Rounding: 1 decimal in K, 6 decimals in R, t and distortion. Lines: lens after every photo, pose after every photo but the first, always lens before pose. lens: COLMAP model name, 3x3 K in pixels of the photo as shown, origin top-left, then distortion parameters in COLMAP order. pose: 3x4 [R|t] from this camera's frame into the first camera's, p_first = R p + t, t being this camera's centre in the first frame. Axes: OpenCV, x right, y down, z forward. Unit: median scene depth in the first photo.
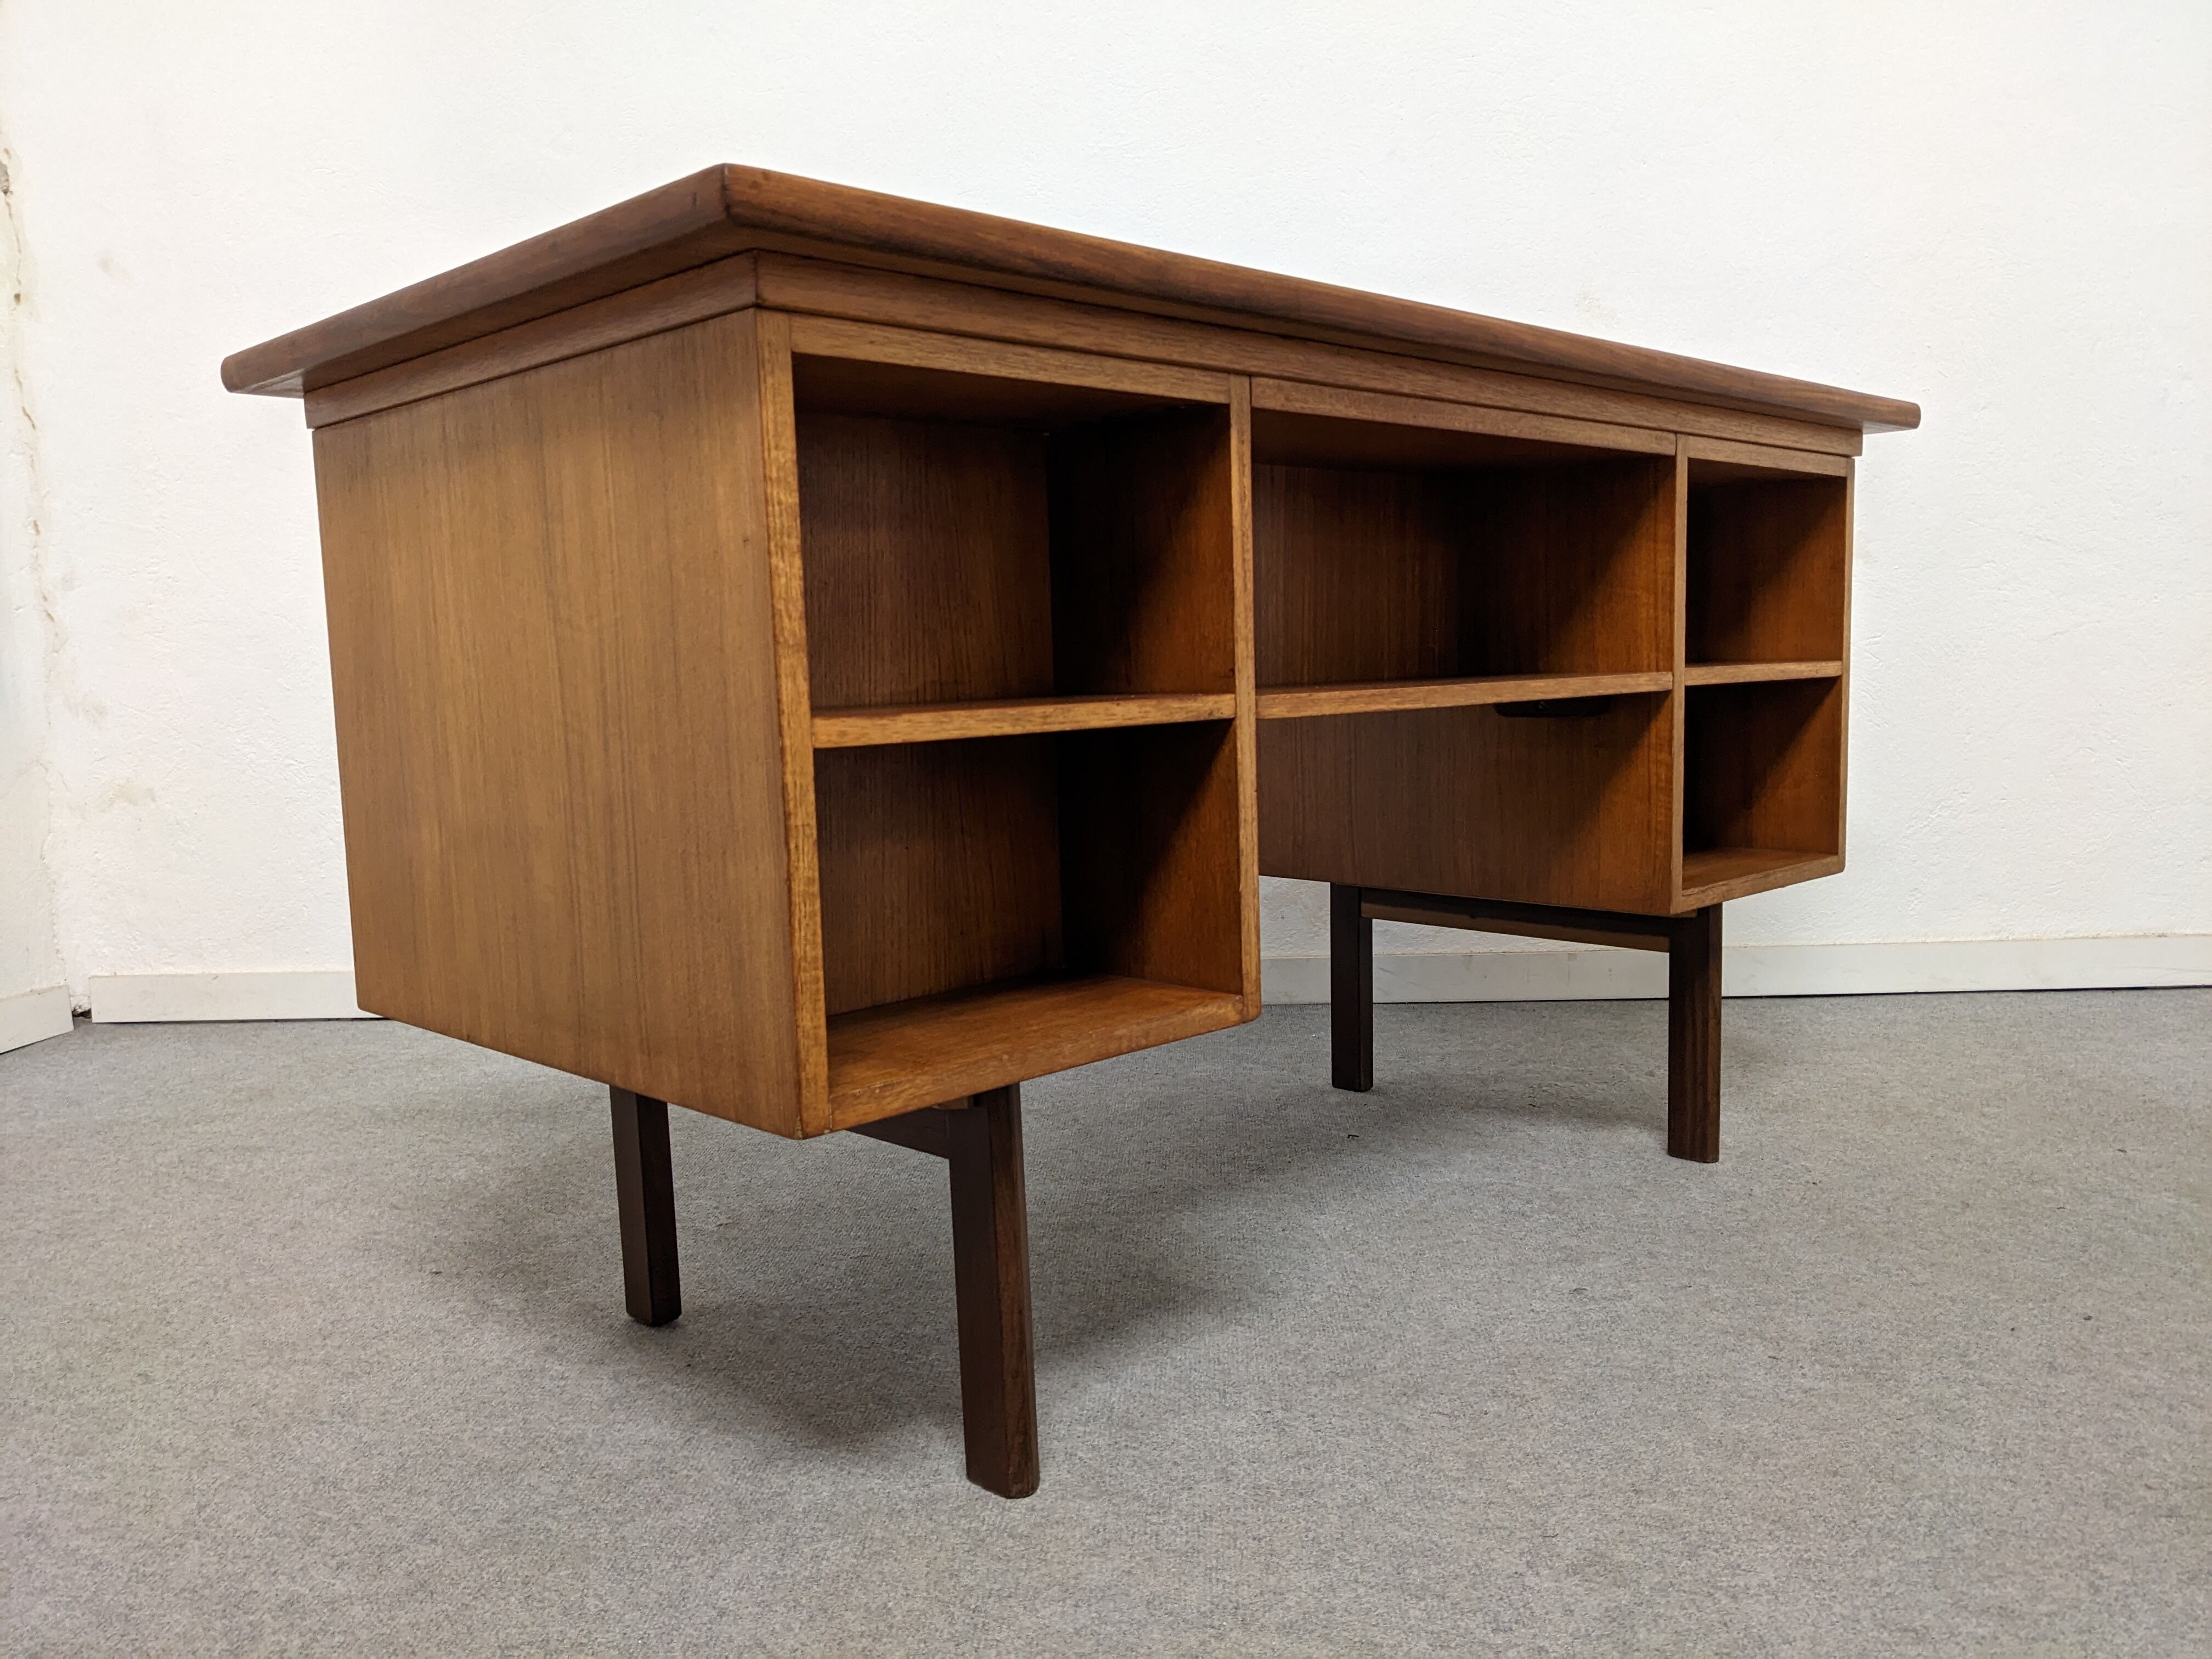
lens RADIAL K [[1736.8, 0, 1110.2], [0, 1736.8, 849.3], [0, 0, 1]] dist [0.054077, -0.085669]
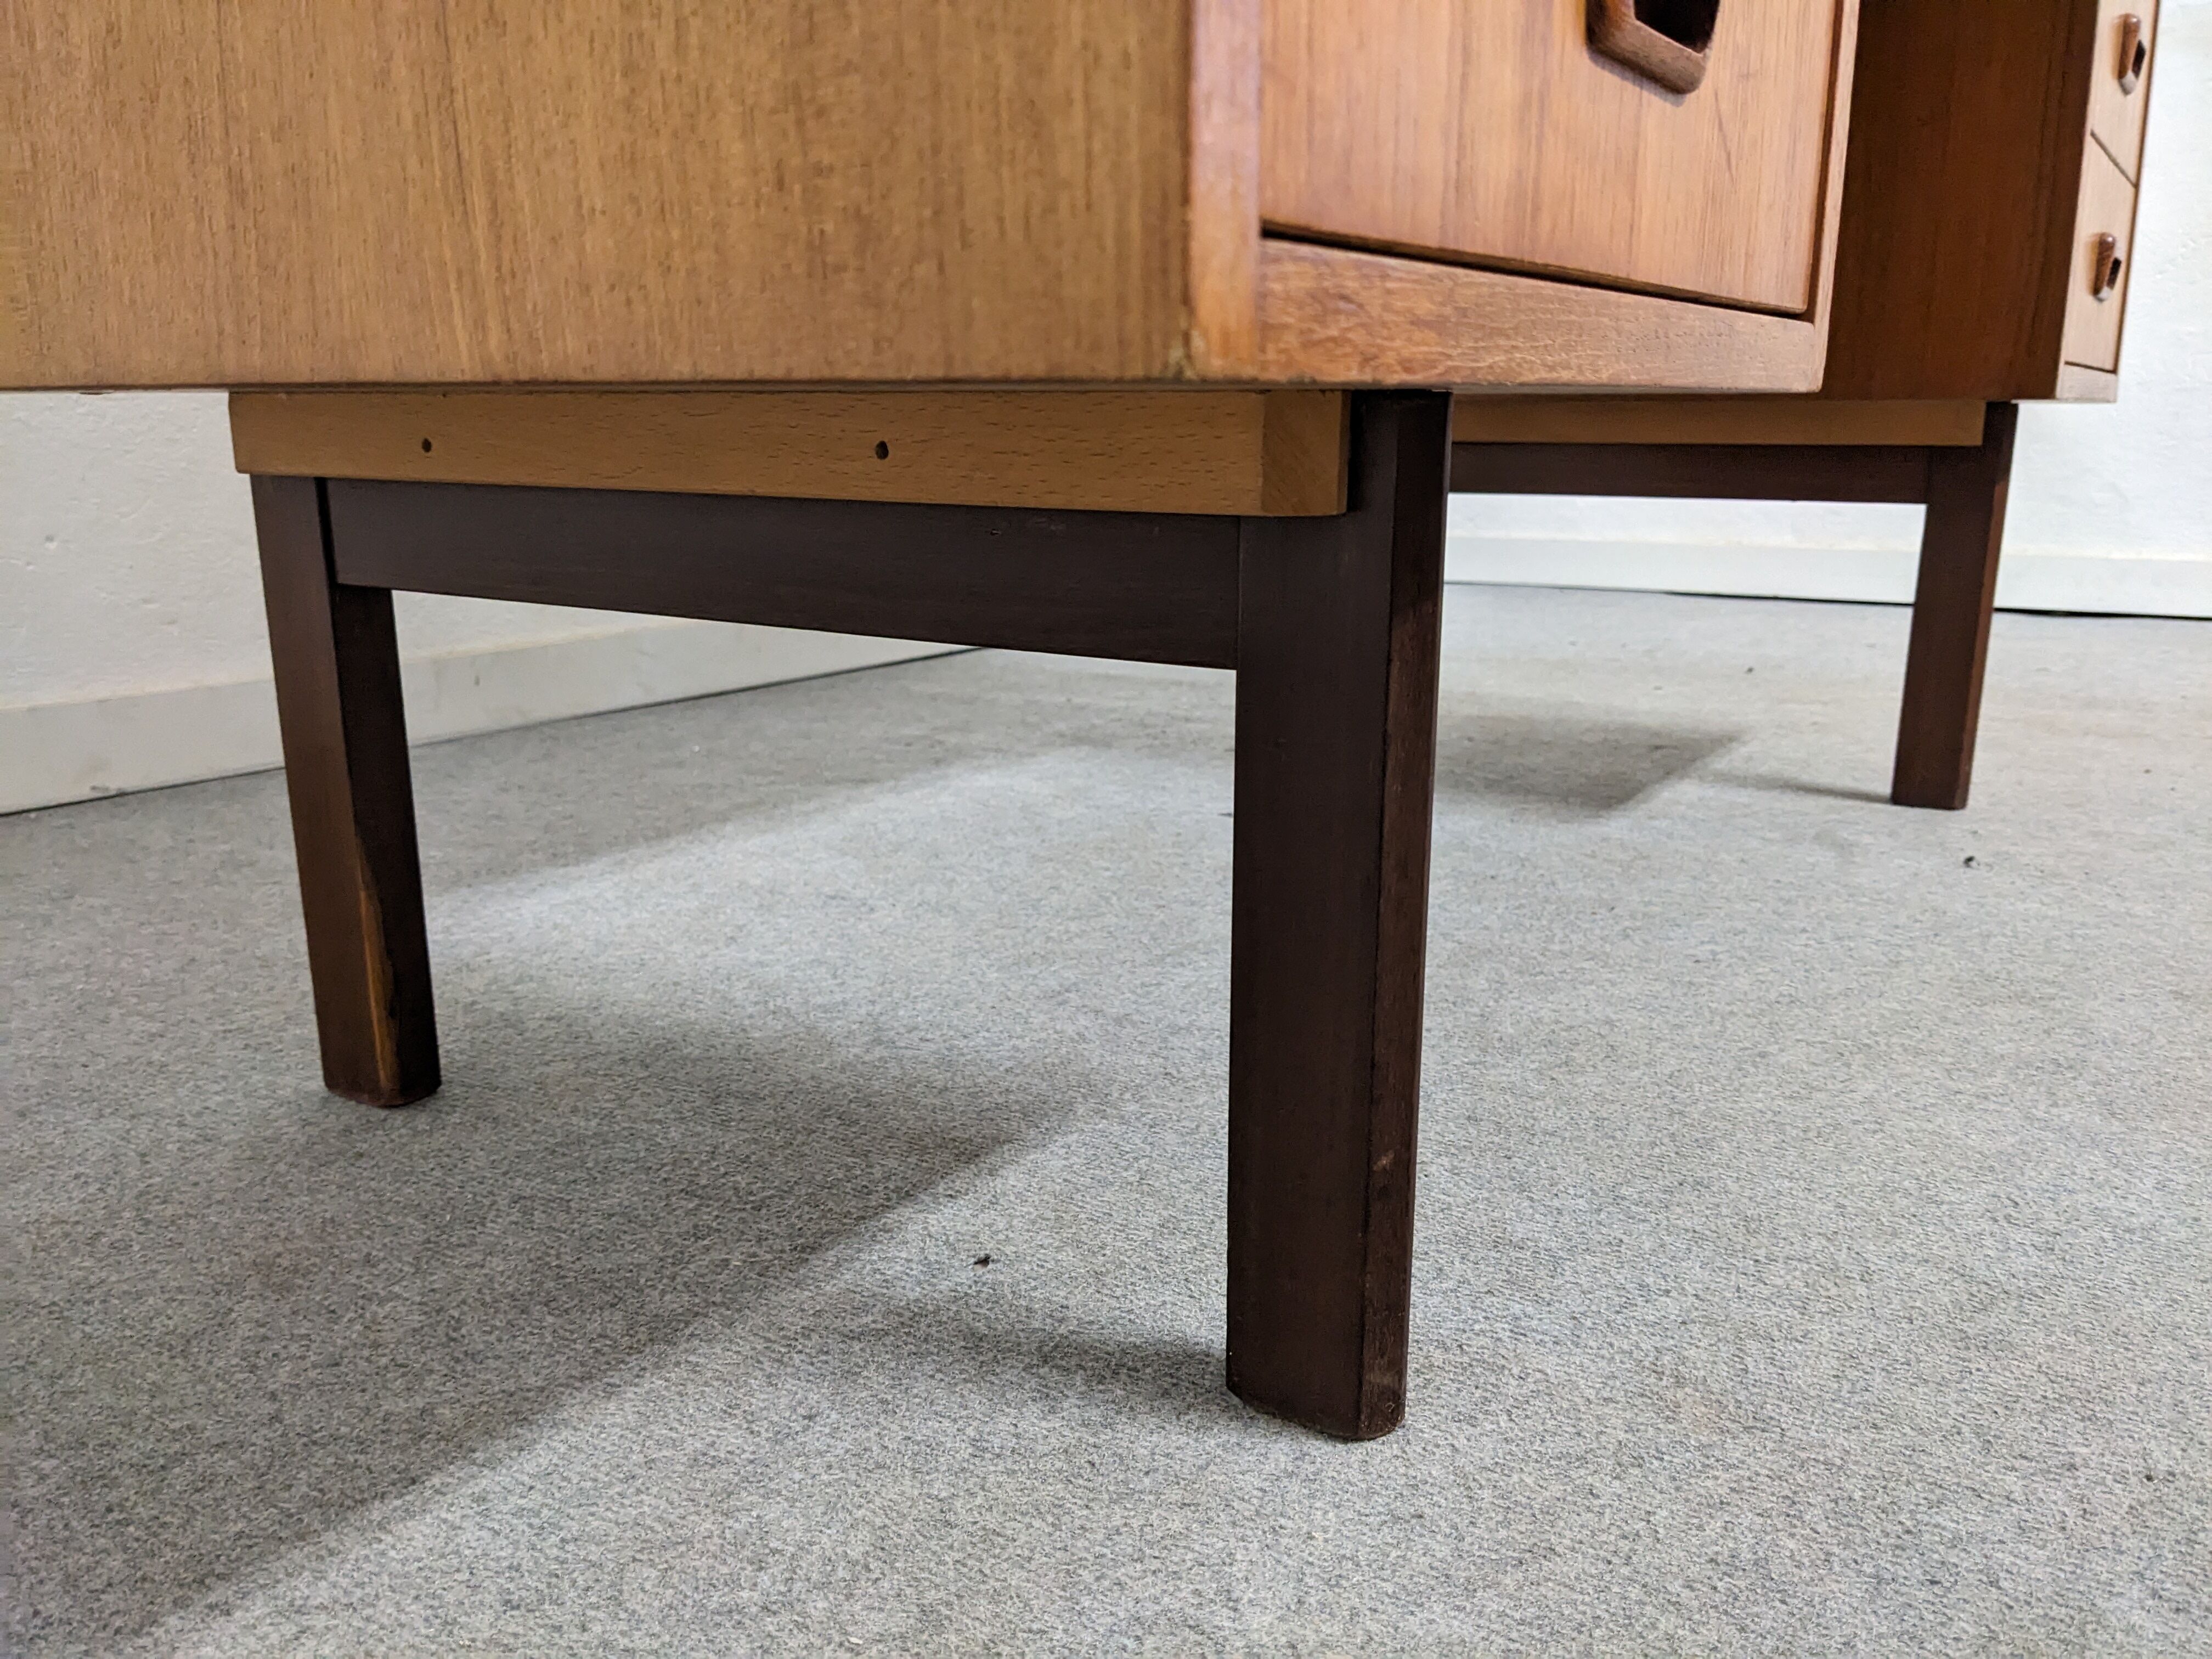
lens RADIAL K [[1744.5, 0, 1116.2], [0, 1744.5, 853.0], [0, 0, 1]] dist [0.046766, -0.078074]
pose [[0.502997, -0.176639, 0.846045, -0.689480], [0.082803, 0.984239, 0.156262, 0.119560], [-0.860312, -0.008544, 0.509696, 1.133949]]
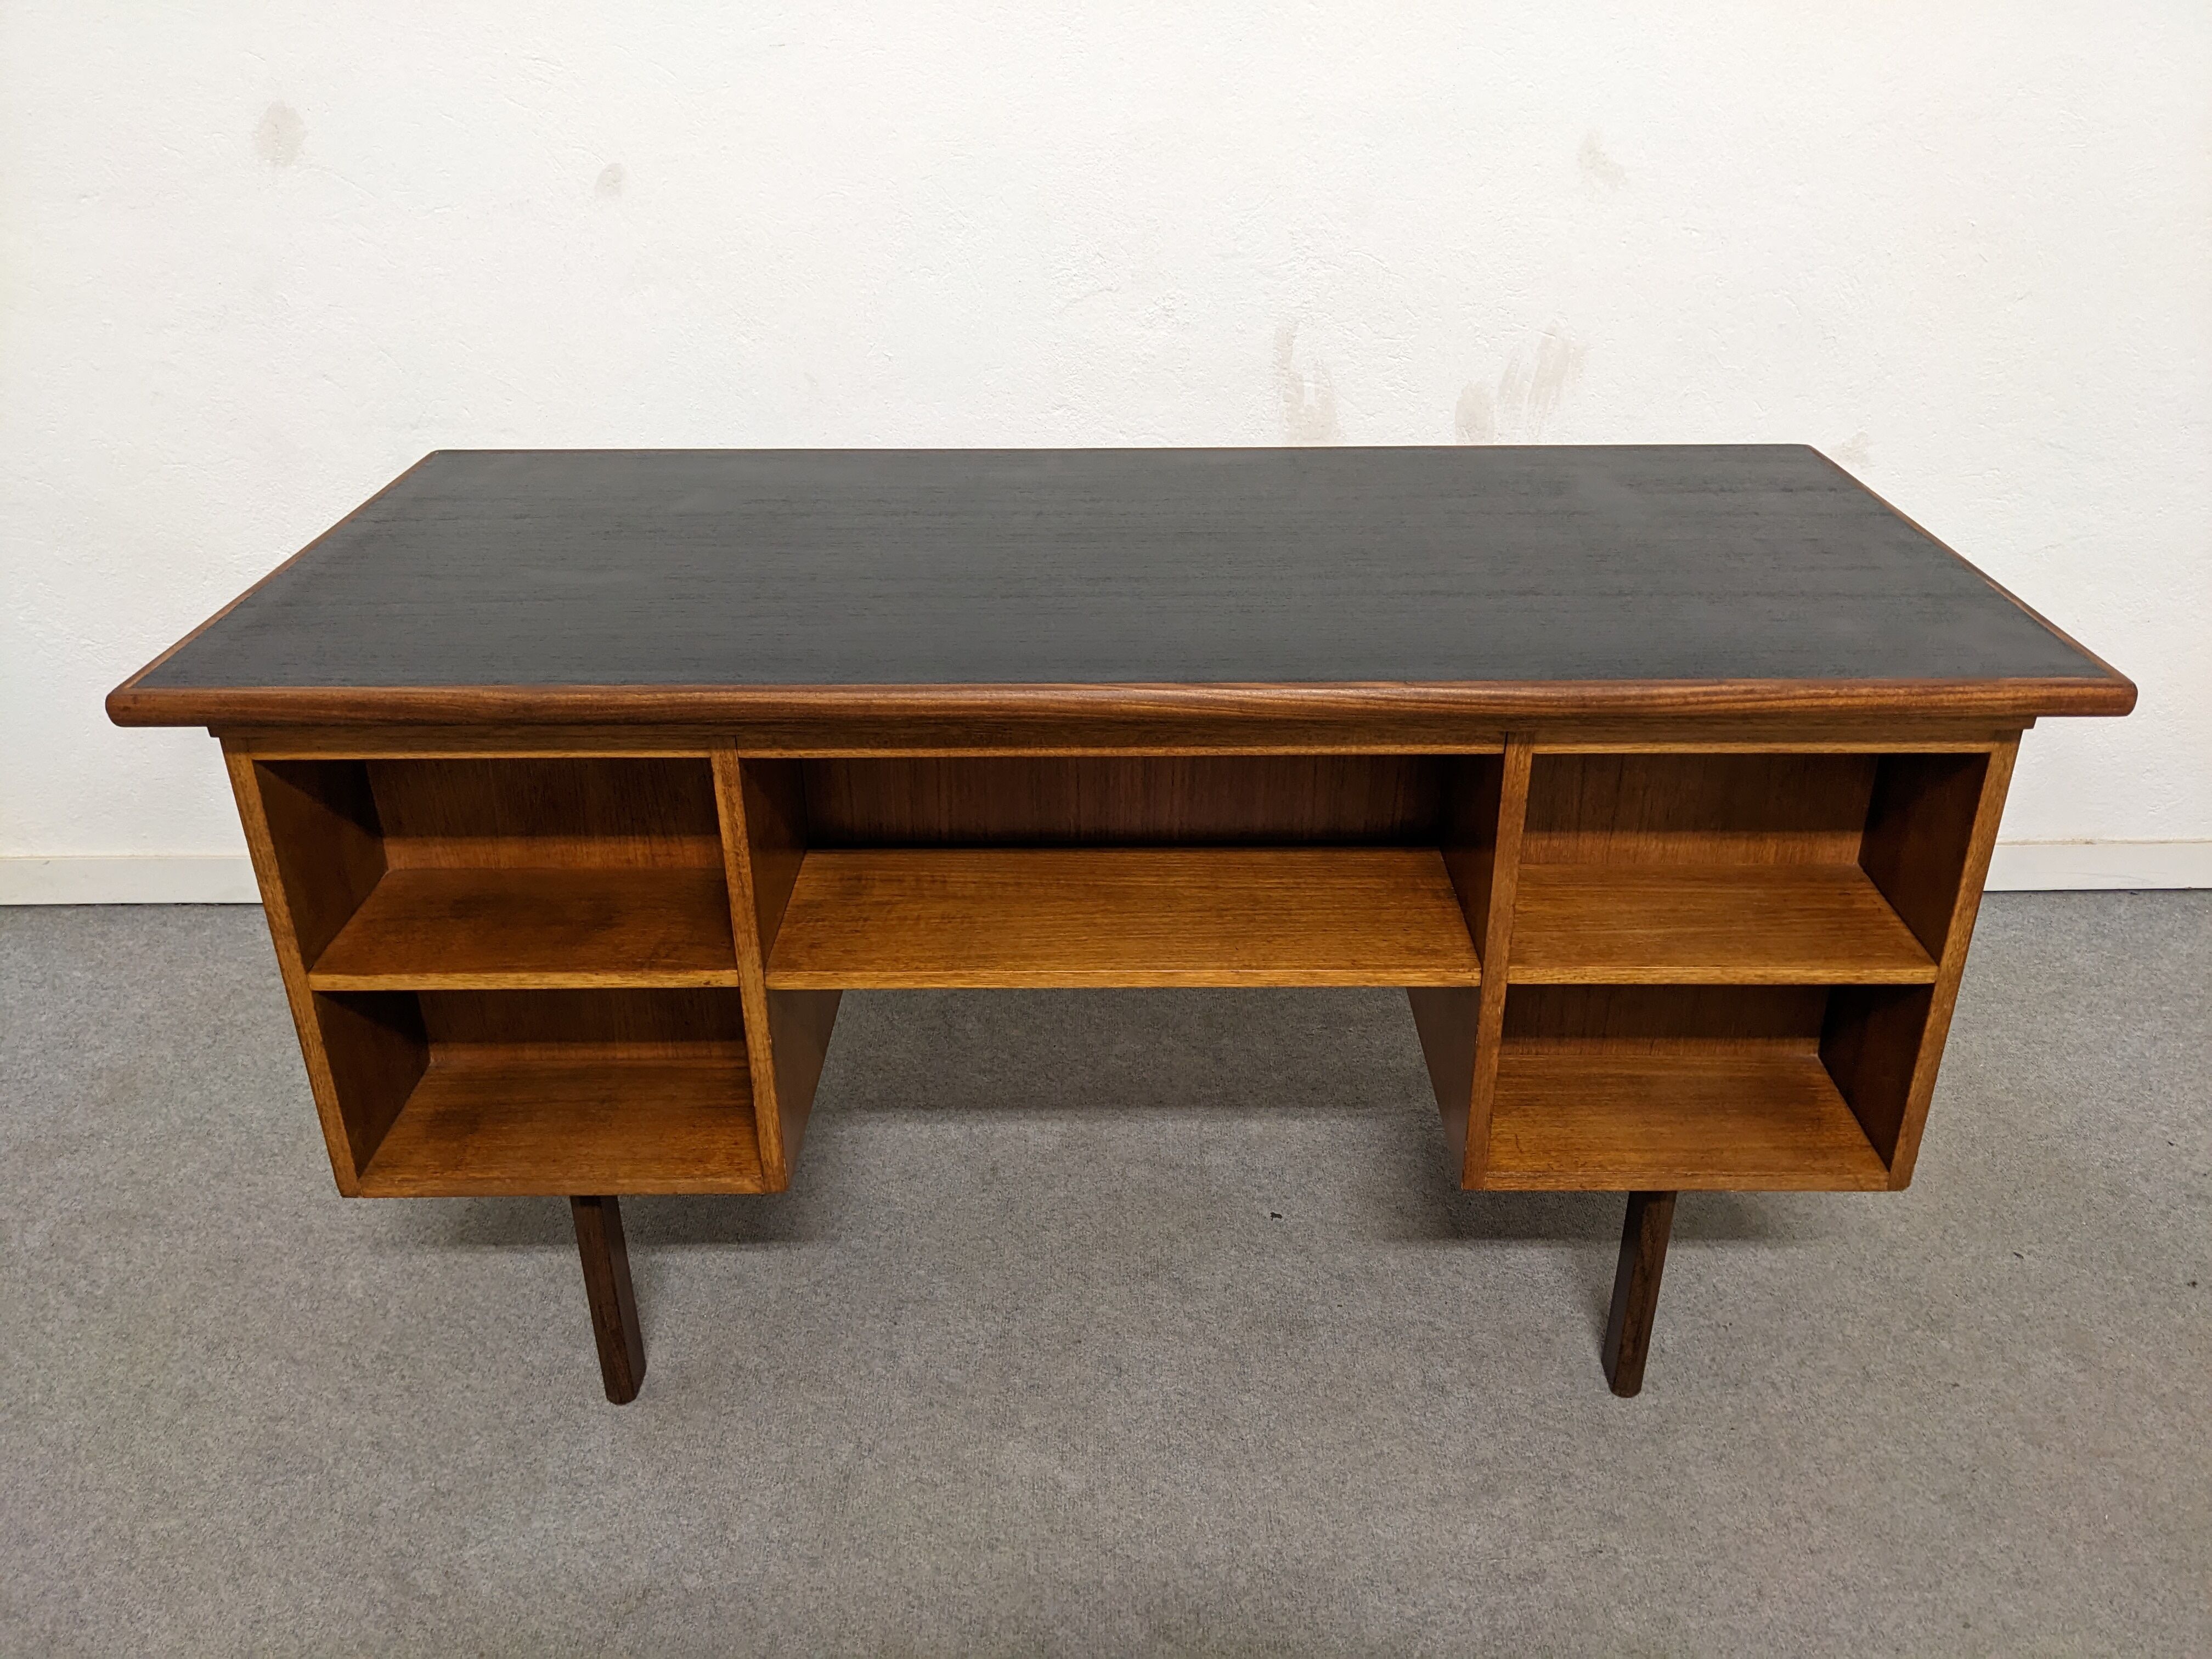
lens RADIAL K [[1741.9, 0, 1130.2], [0, 1741.9, 836.1], [0, 0, 1]] dist [0.045722, -0.075740]
pose [[0.997481, -0.006335, 0.070658, -0.019847], [-0.018564, 0.937993, 0.346157, -0.612398], [-0.068469, -0.346597, 0.935512, 0.240630]]
